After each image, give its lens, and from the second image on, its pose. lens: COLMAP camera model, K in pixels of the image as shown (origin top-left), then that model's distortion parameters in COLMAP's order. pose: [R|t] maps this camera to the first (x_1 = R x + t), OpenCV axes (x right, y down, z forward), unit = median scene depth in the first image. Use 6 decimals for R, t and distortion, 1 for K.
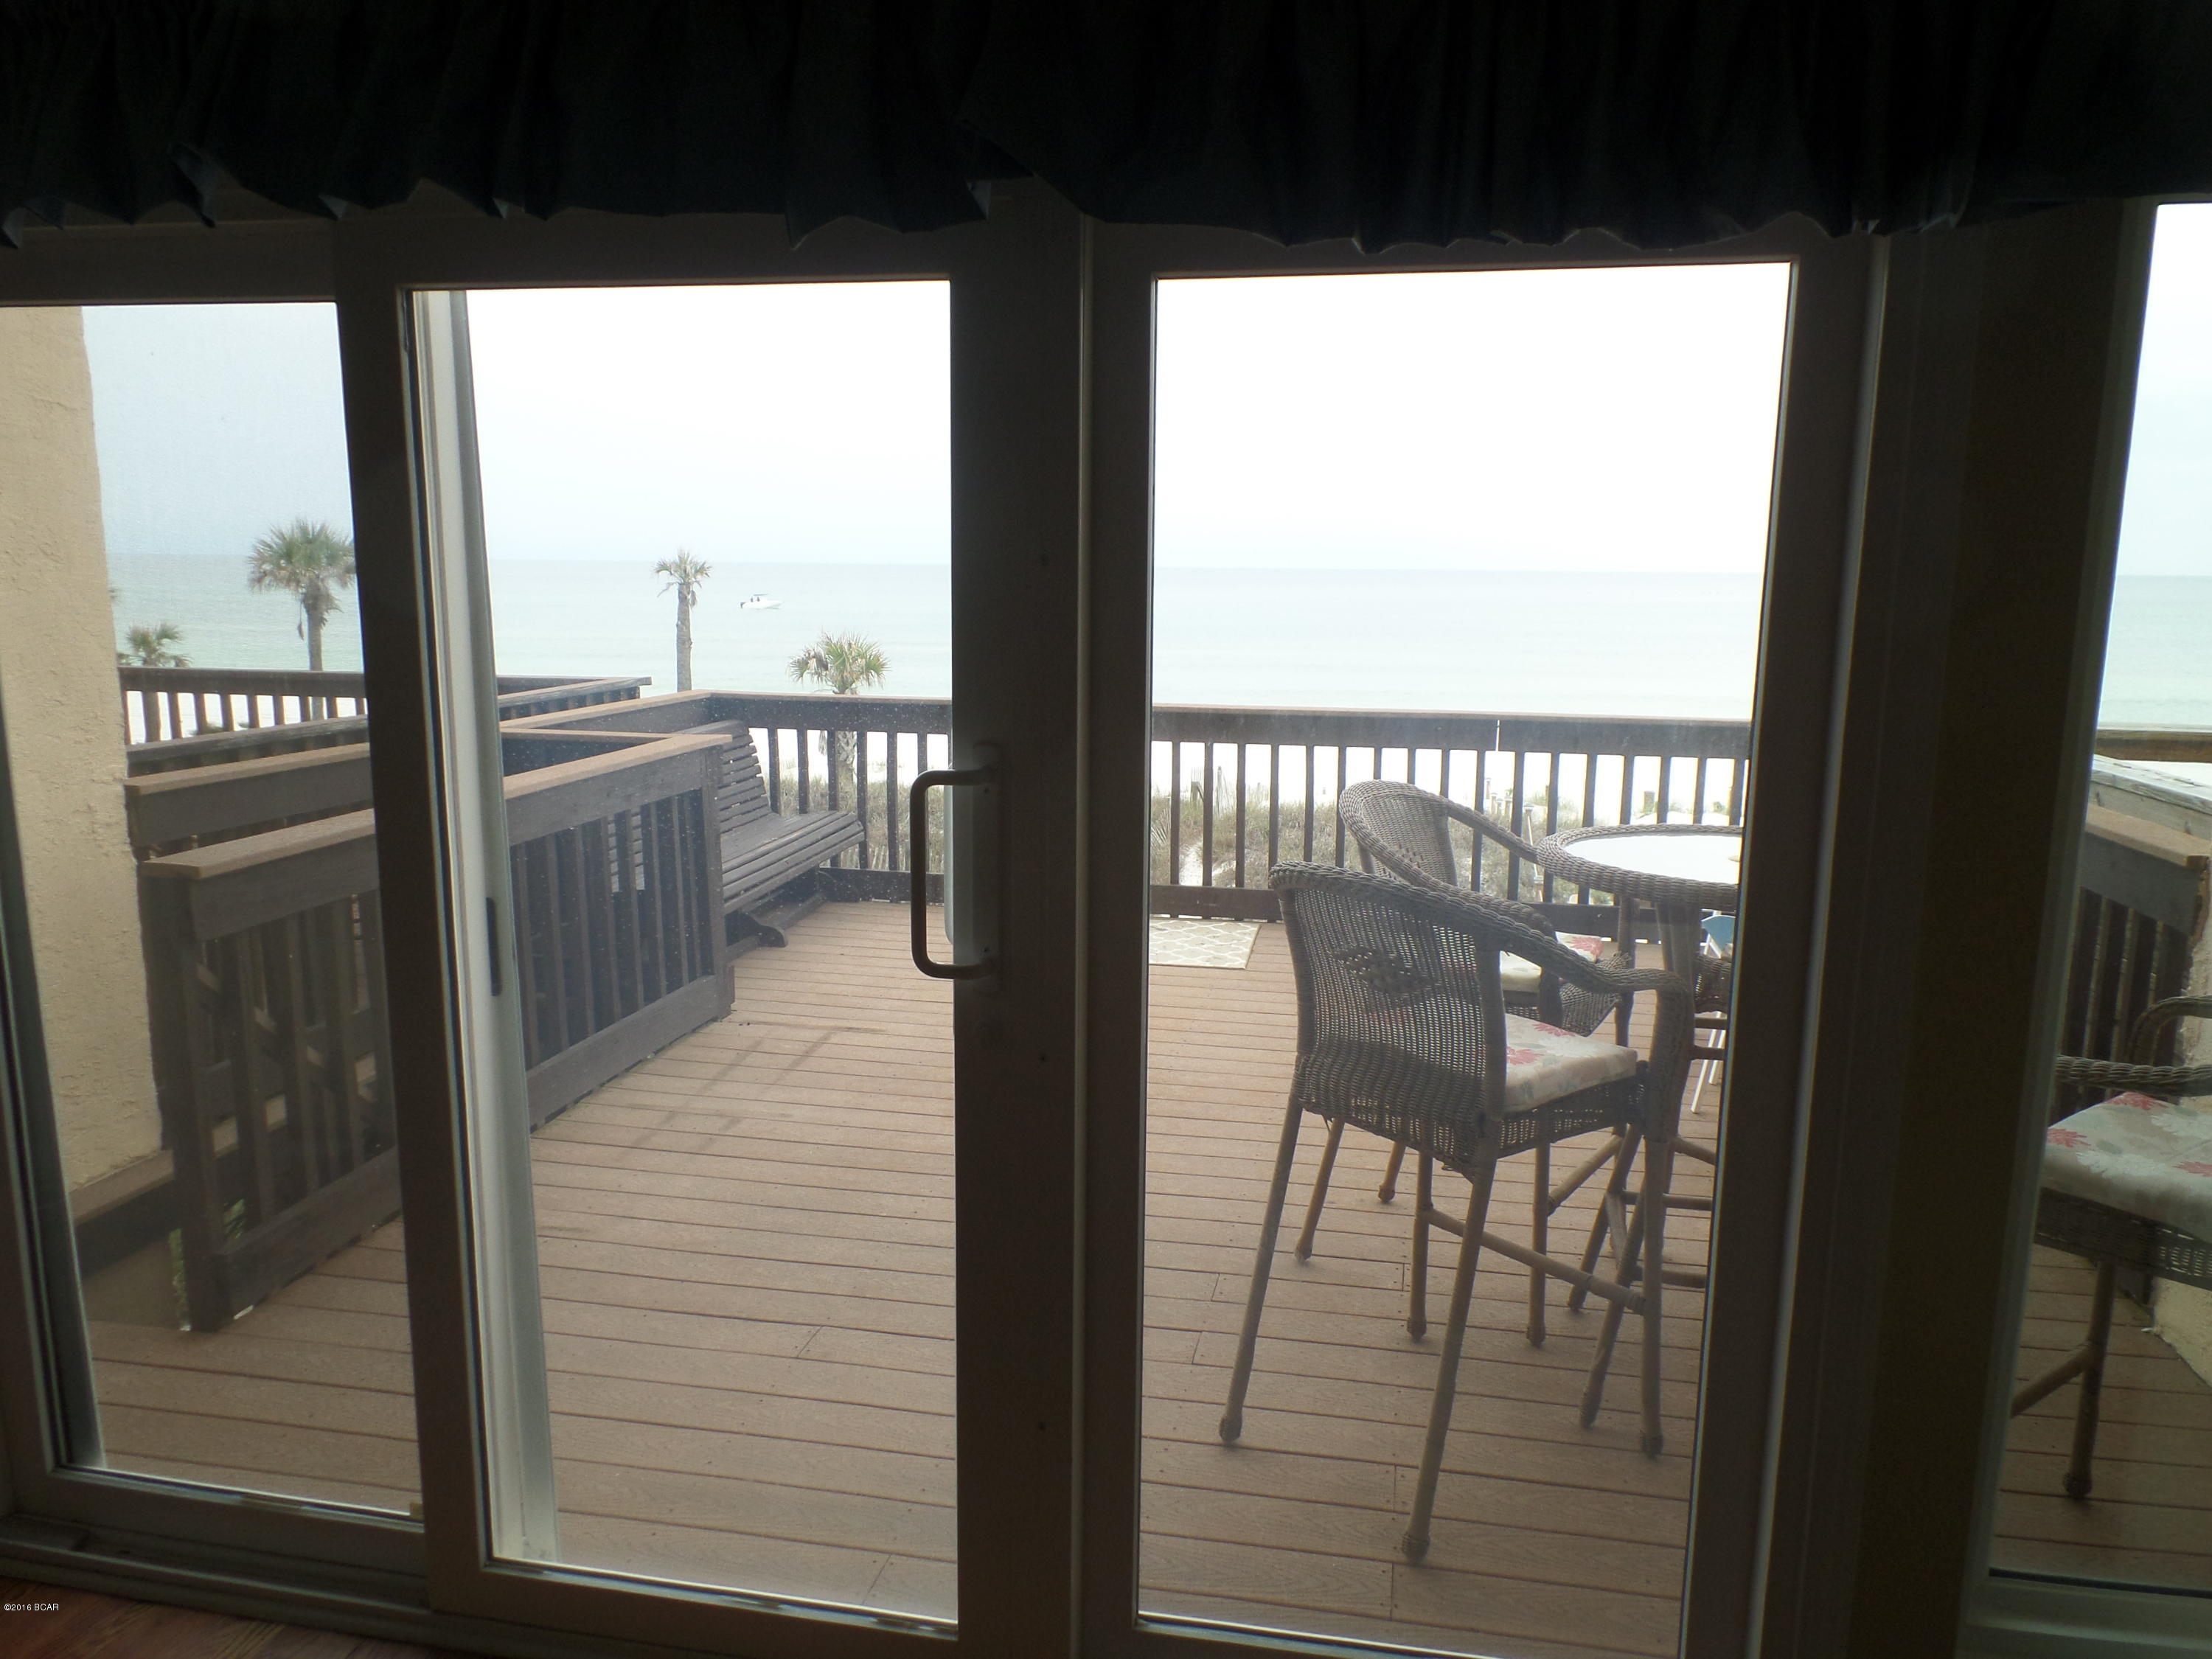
lens RADIAL K [[1517.8, 0, 1105.8], [0, 1517.8, 840.7], [0, 0, 1]] dist [0.022155, -0.035109]
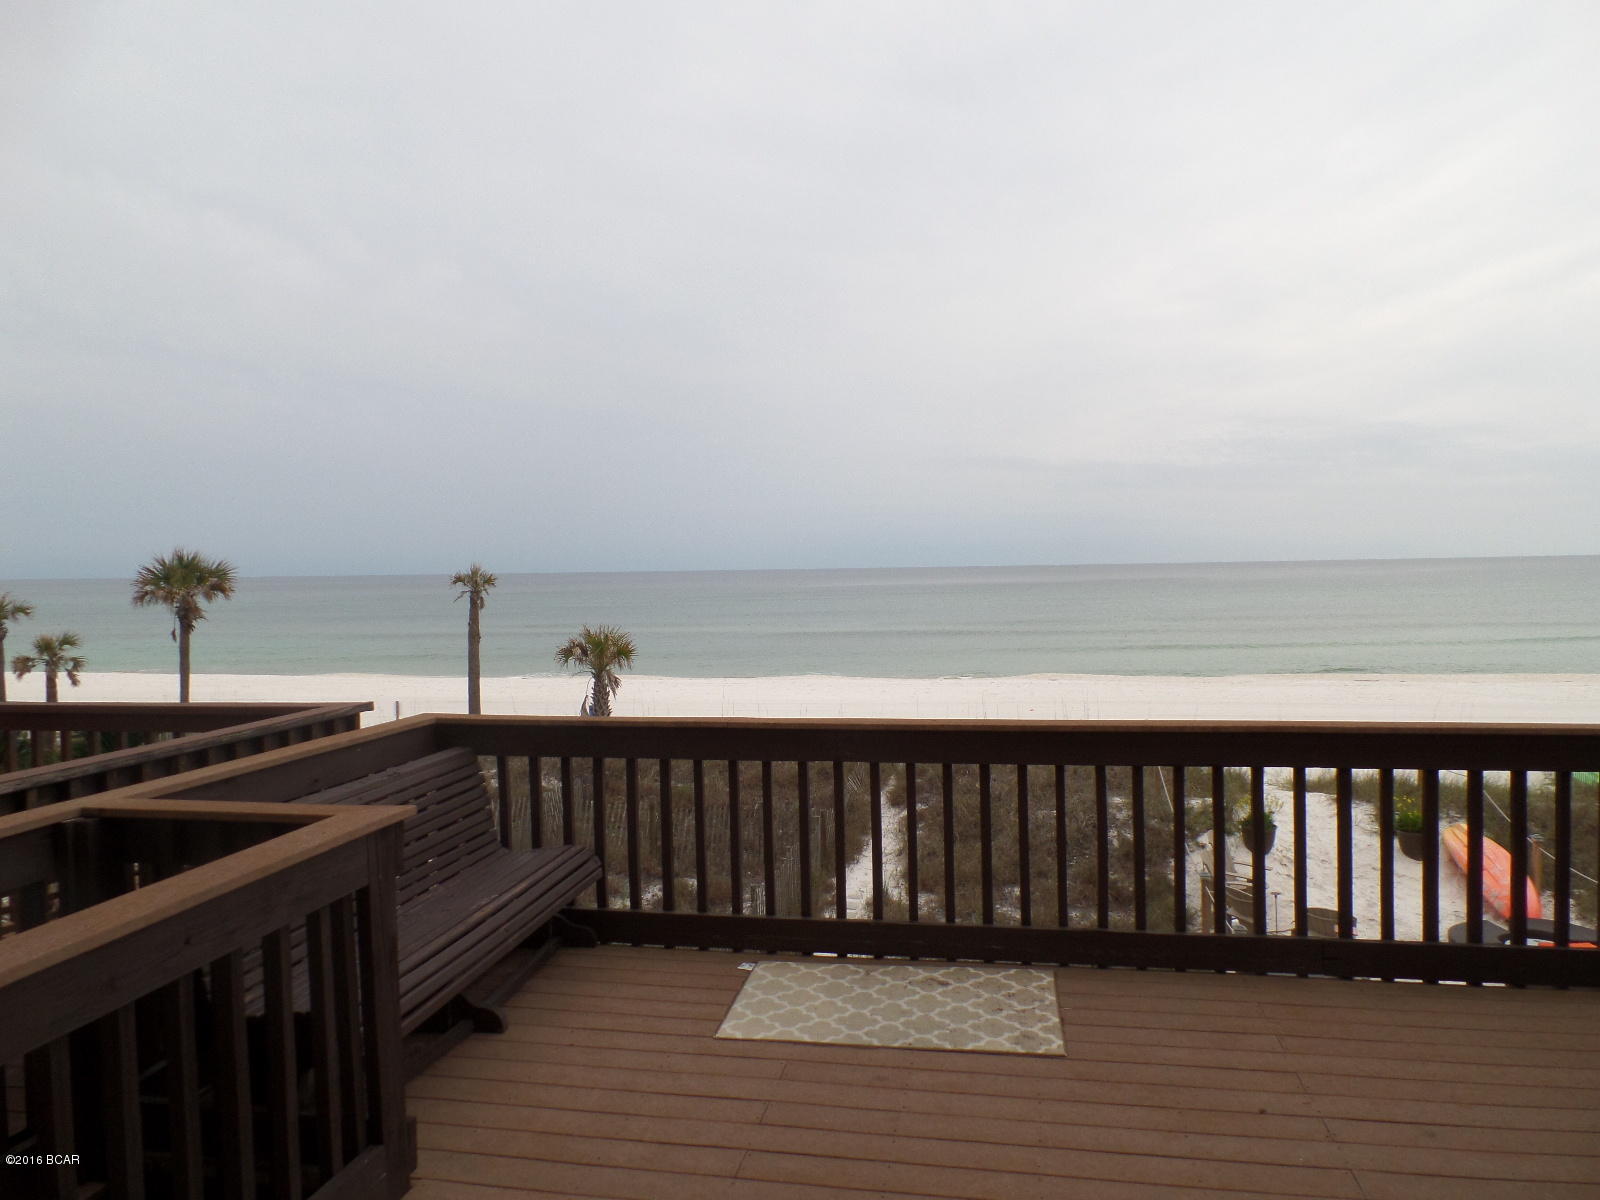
lens RADIAL K [[1097.9, 0, 807.0], [0, 1097.9, 603.1], [0, 0, 1]] dist [0.022155, -0.035109]
pose [[0.999590, -0.025019, 0.013896, -0.010562], [0.026795, 0.988728, -0.147309, -0.015570], [-0.010053, 0.147621, 0.988993, 0.081577]]
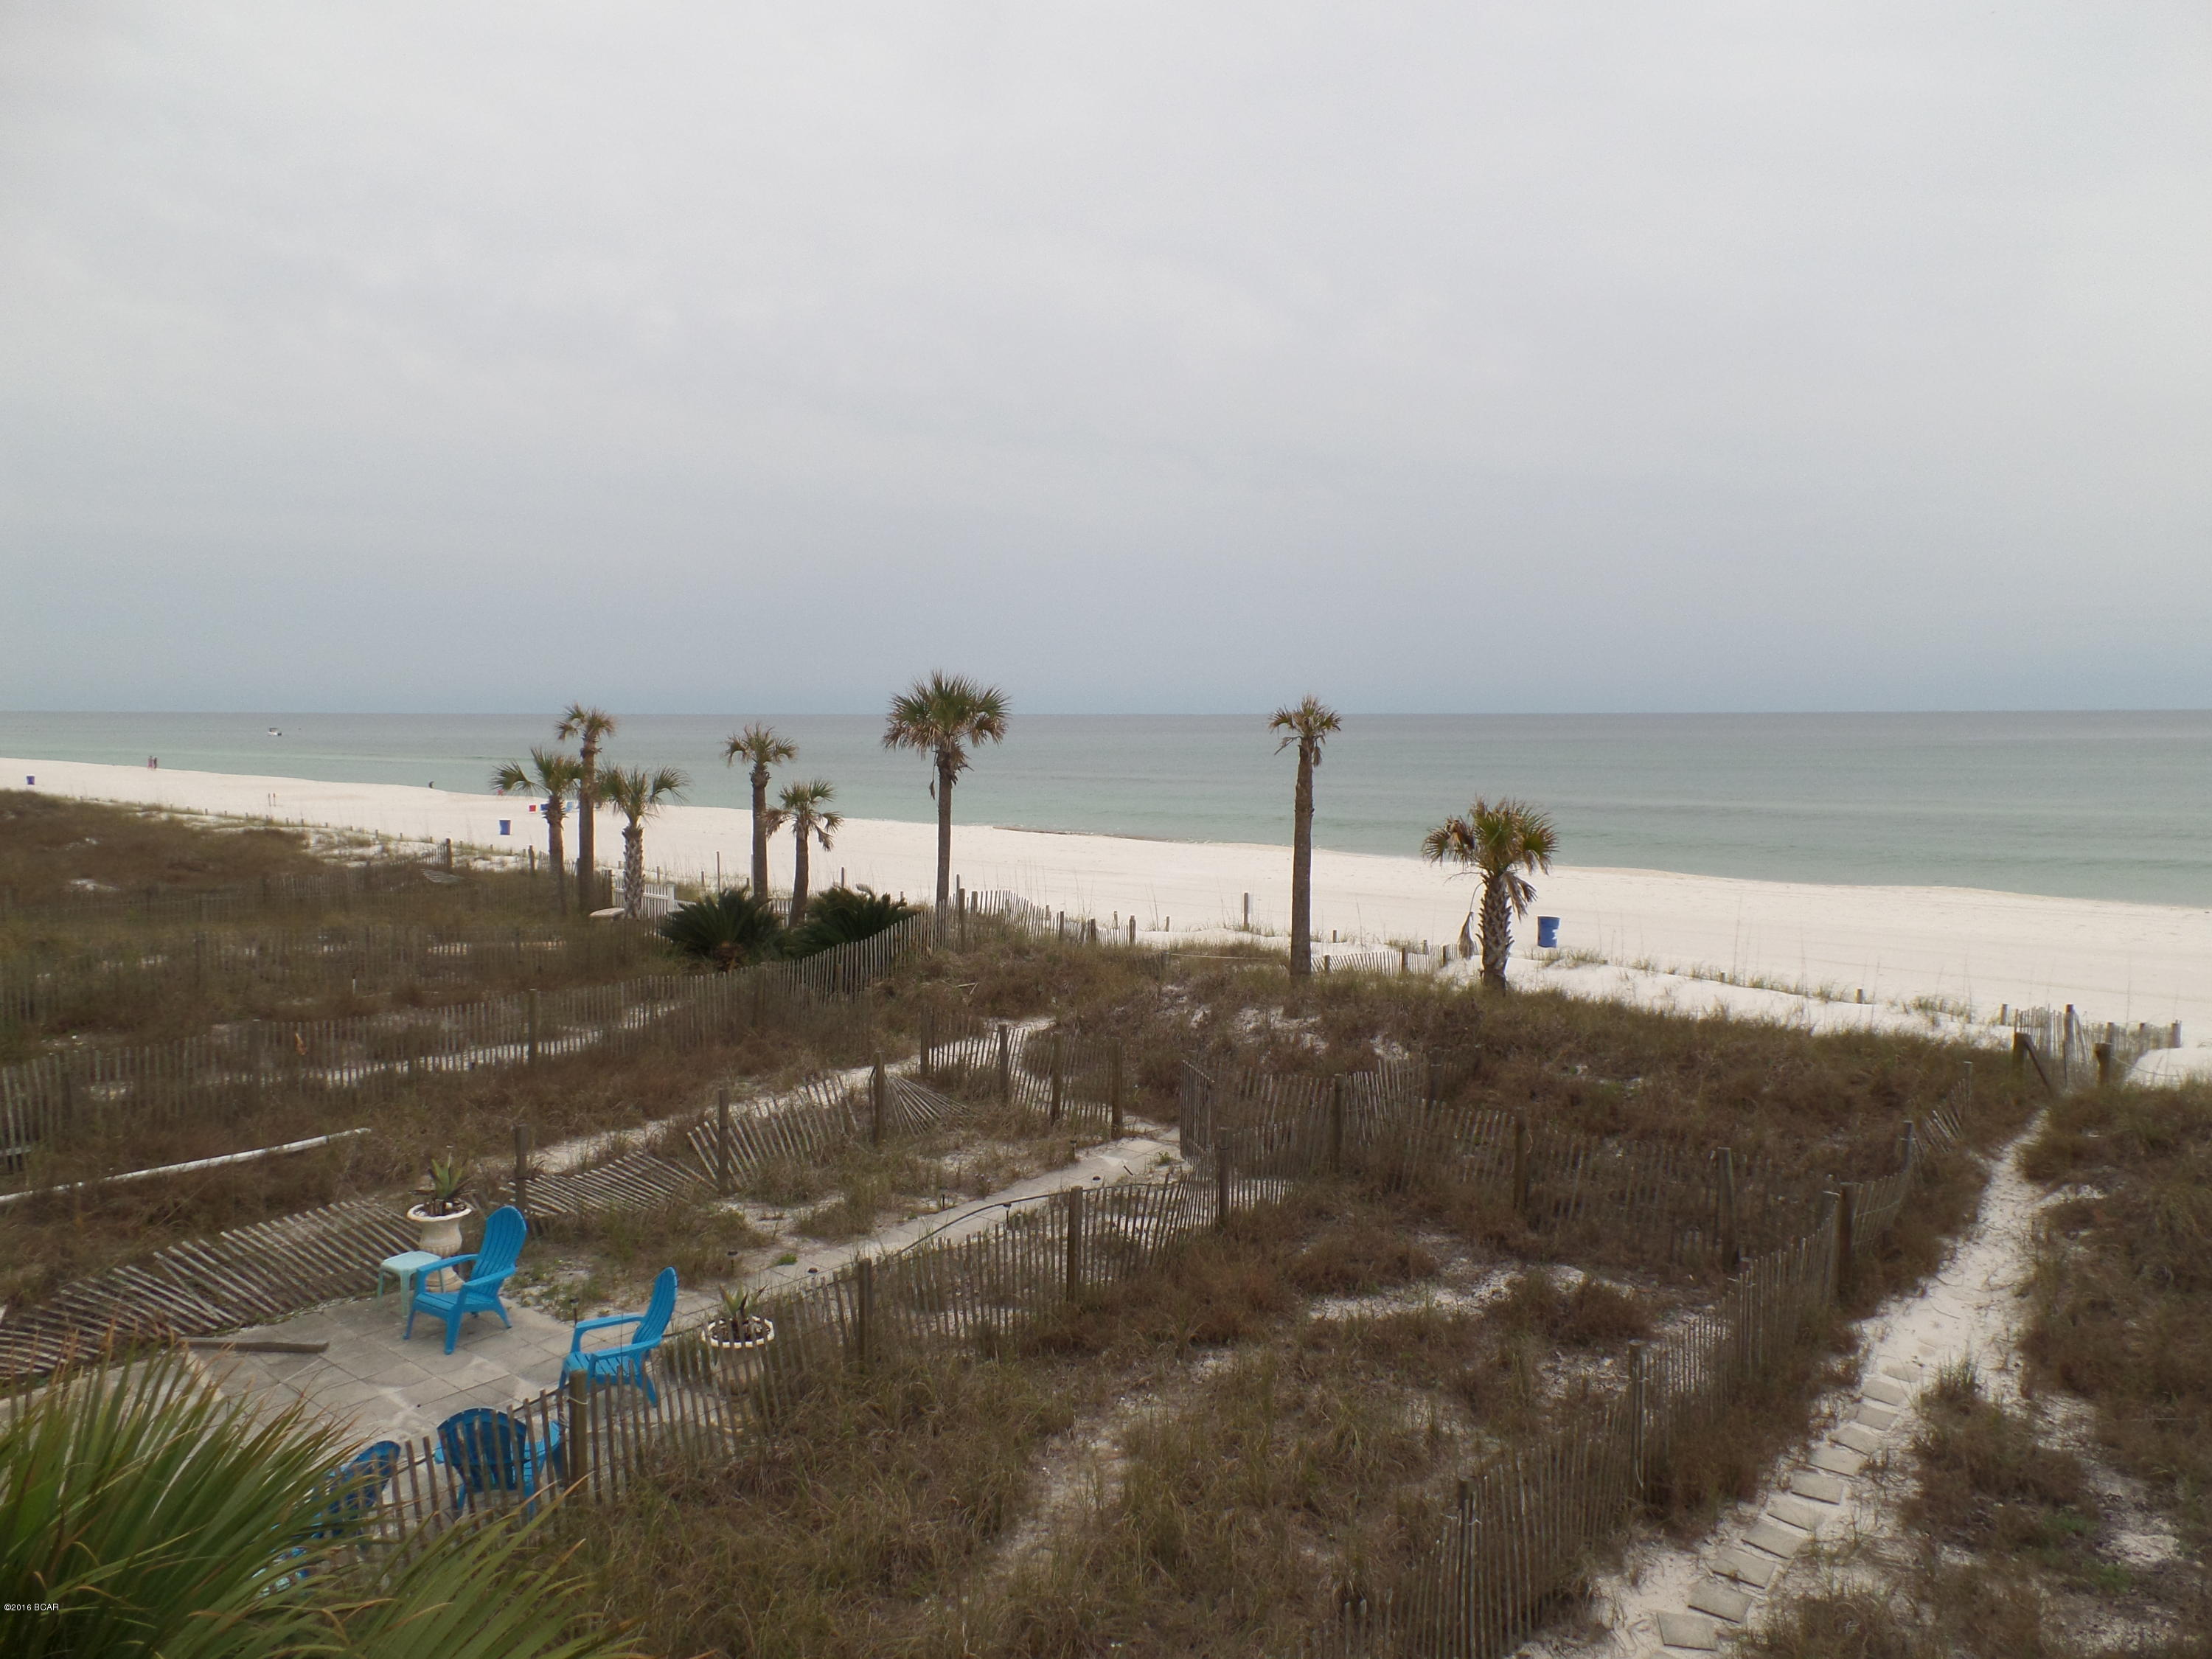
lens RADIAL K [[1517.8, 0, 1163.3], [0, 1517.8, 839.8], [0, 0, 1]] dist [0.022155, -0.035109]
pose [[0.889575, 0.025246, -0.456092, 0.029067], [-0.073865, 0.993281, -0.089087, -0.036062], [0.450778, 0.112939, 0.885462, 0.248032]]
